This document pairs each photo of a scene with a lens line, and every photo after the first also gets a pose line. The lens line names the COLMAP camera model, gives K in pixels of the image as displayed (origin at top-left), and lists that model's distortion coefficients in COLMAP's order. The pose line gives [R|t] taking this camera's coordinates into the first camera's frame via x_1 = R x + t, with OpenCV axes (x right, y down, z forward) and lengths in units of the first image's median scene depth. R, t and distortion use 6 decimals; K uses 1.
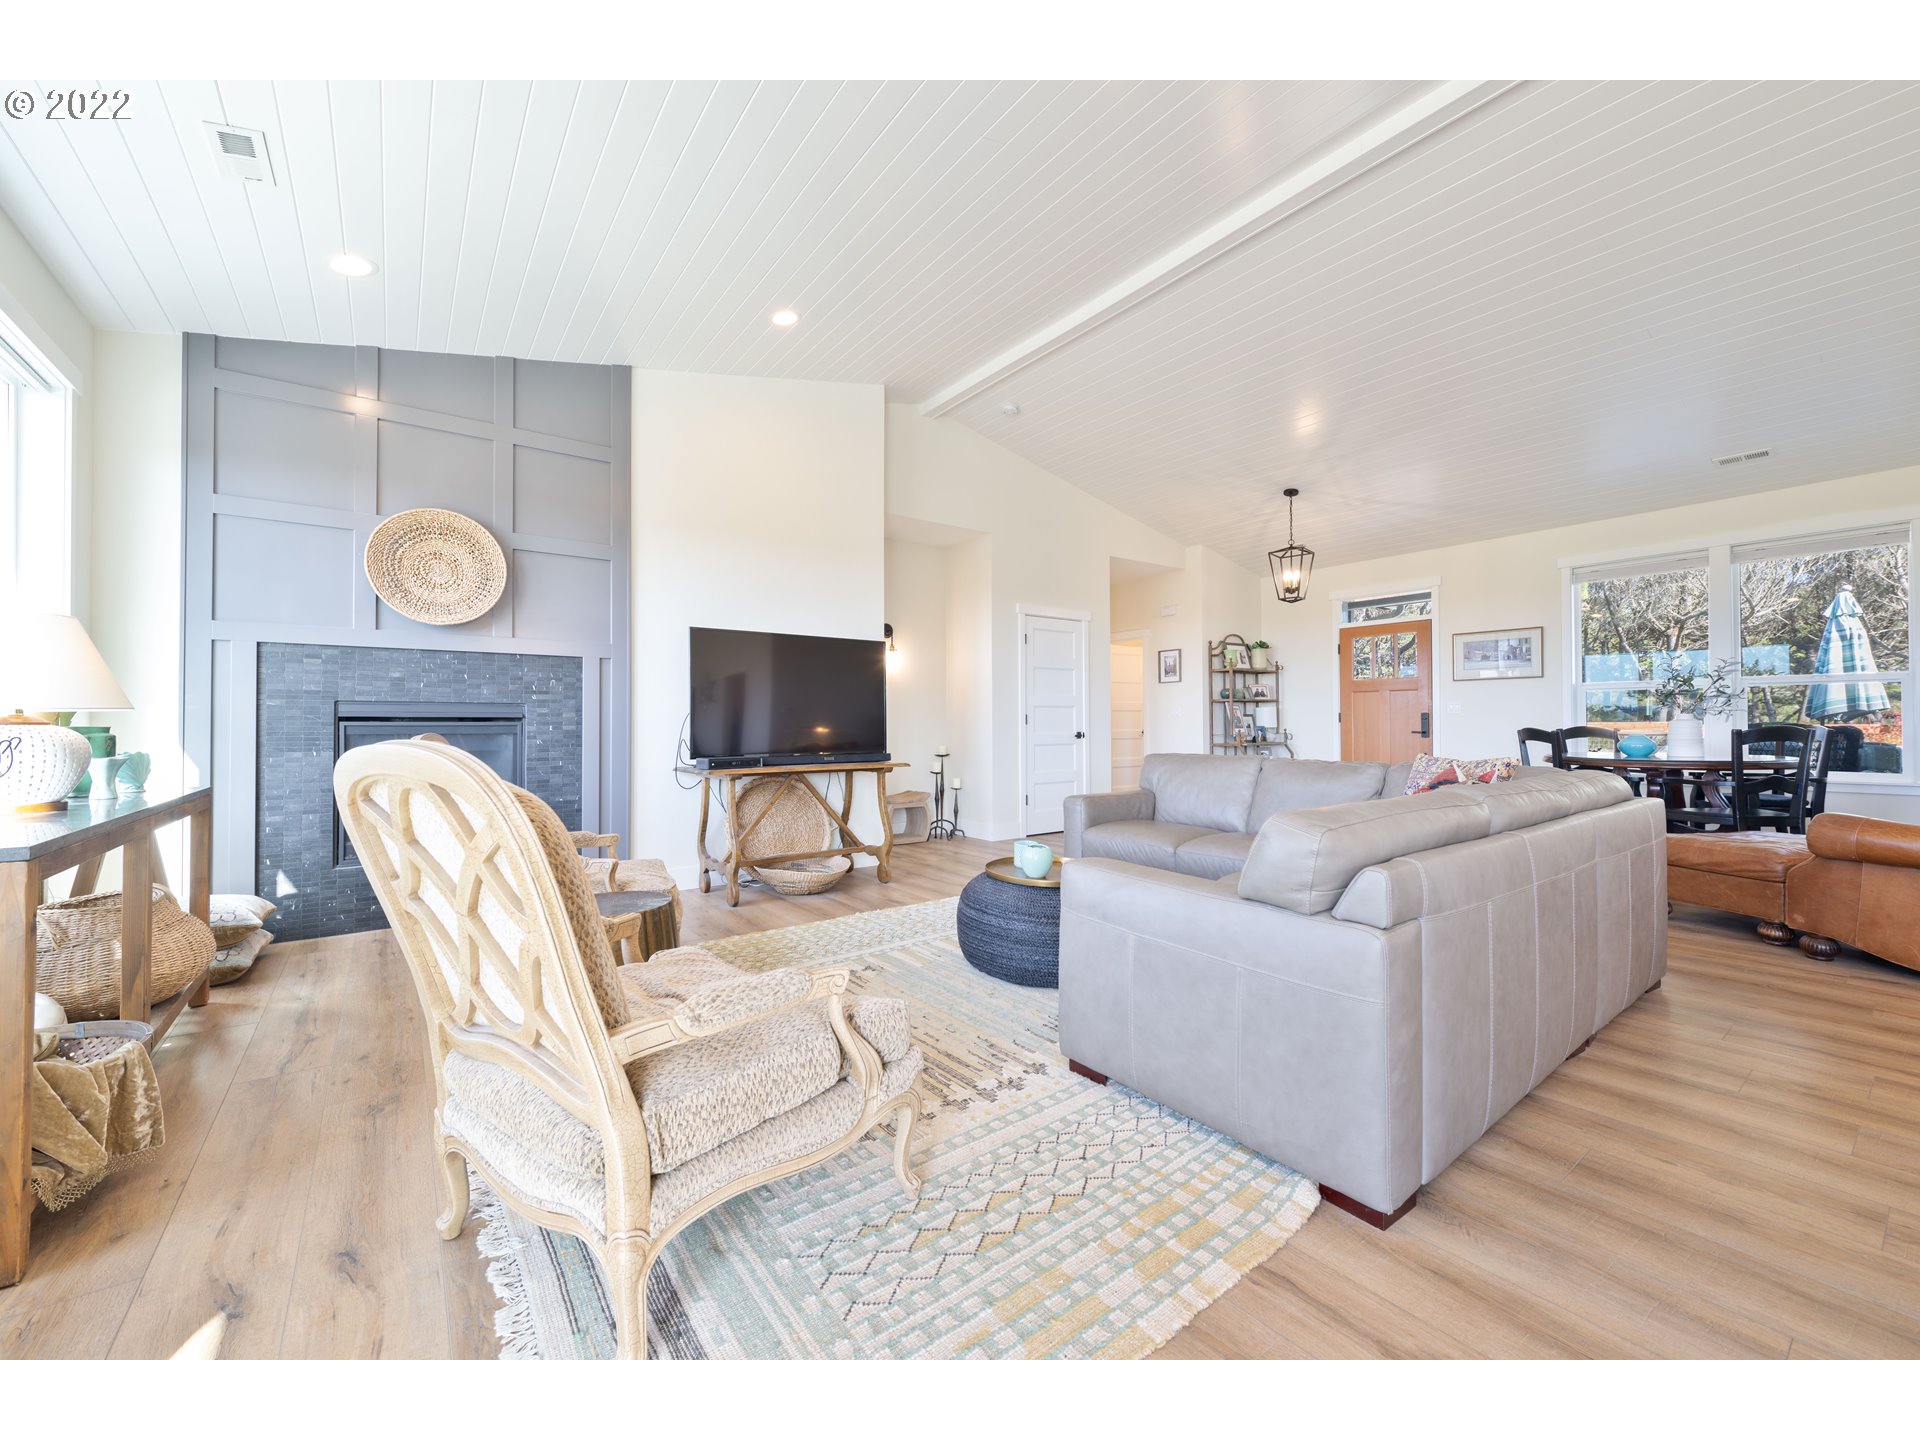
lens RADIAL K [[757.3, 0, 960.0], [0, 757.3, 720.0], [0, 0, 1]] dist [-0.002572, -0.000117]
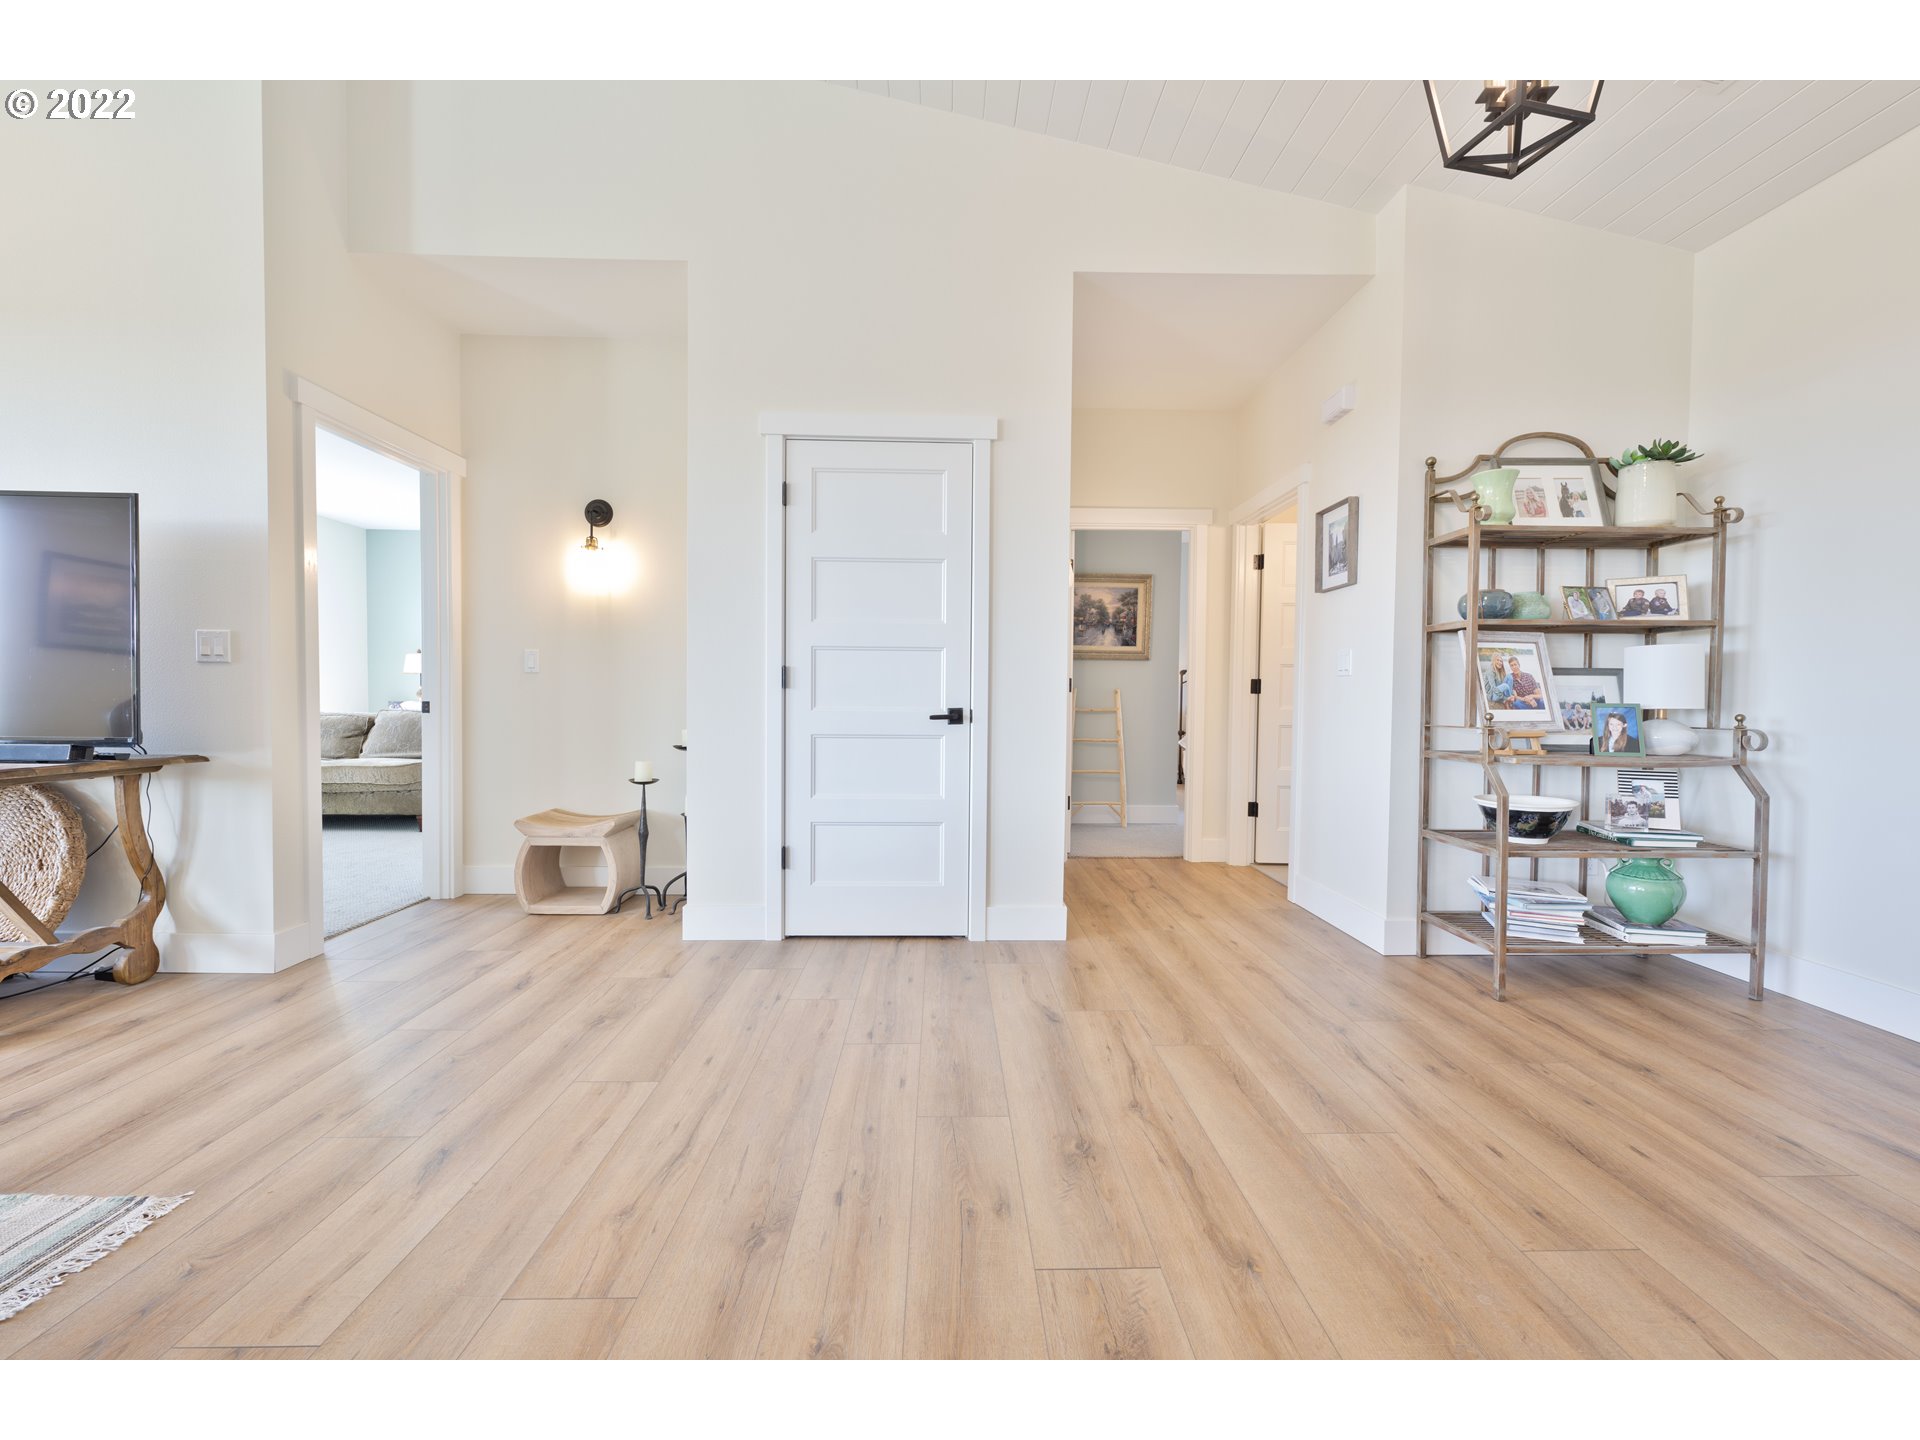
lens RADIAL K [[757.3, 0, 960.0], [0, 757.3, 720.0], [0, 0, 1]] dist [-0.002572, -0.000117]
pose [[0.818683, 0.030145, -0.573455, 0.354498], [-0.009922, 0.999215, 0.038361, 0.005528], [0.574161, -0.025716, 0.818339, 0.583577]]
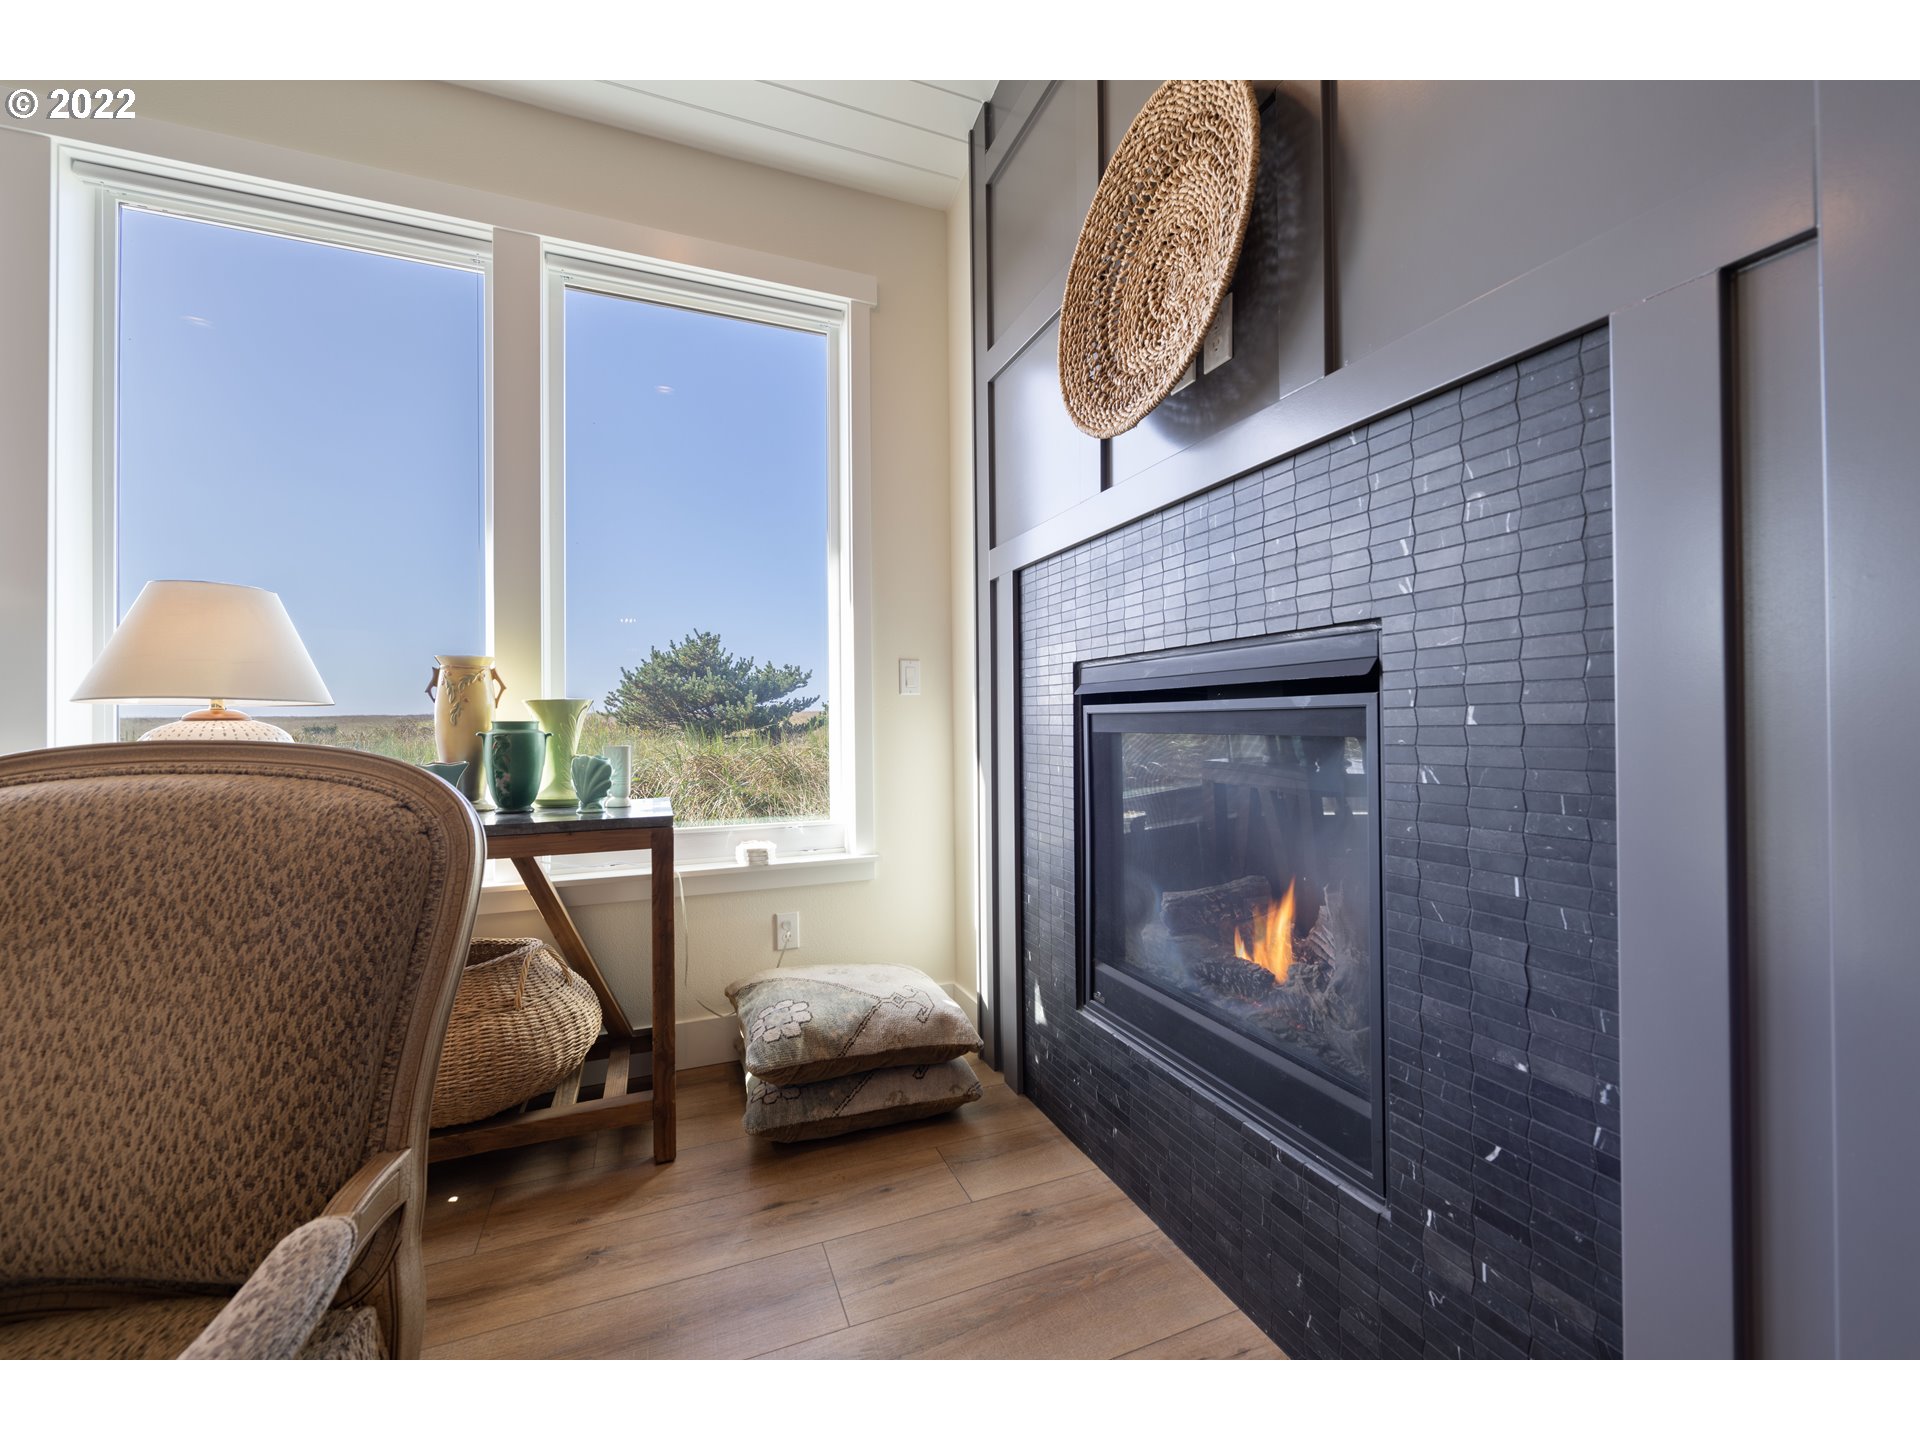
lens RADIAL K [[757.3, 0, 960.0], [0, 757.3, 720.0], [0, 0, 1]] dist [-0.002572, -0.000117]
pose [[-0.248085, -0.001600, -0.968737, -0.149504], [0.012054, 0.999916, -0.004738, 0.005761], [0.968663, -0.012853, -0.248045, 0.461299]]
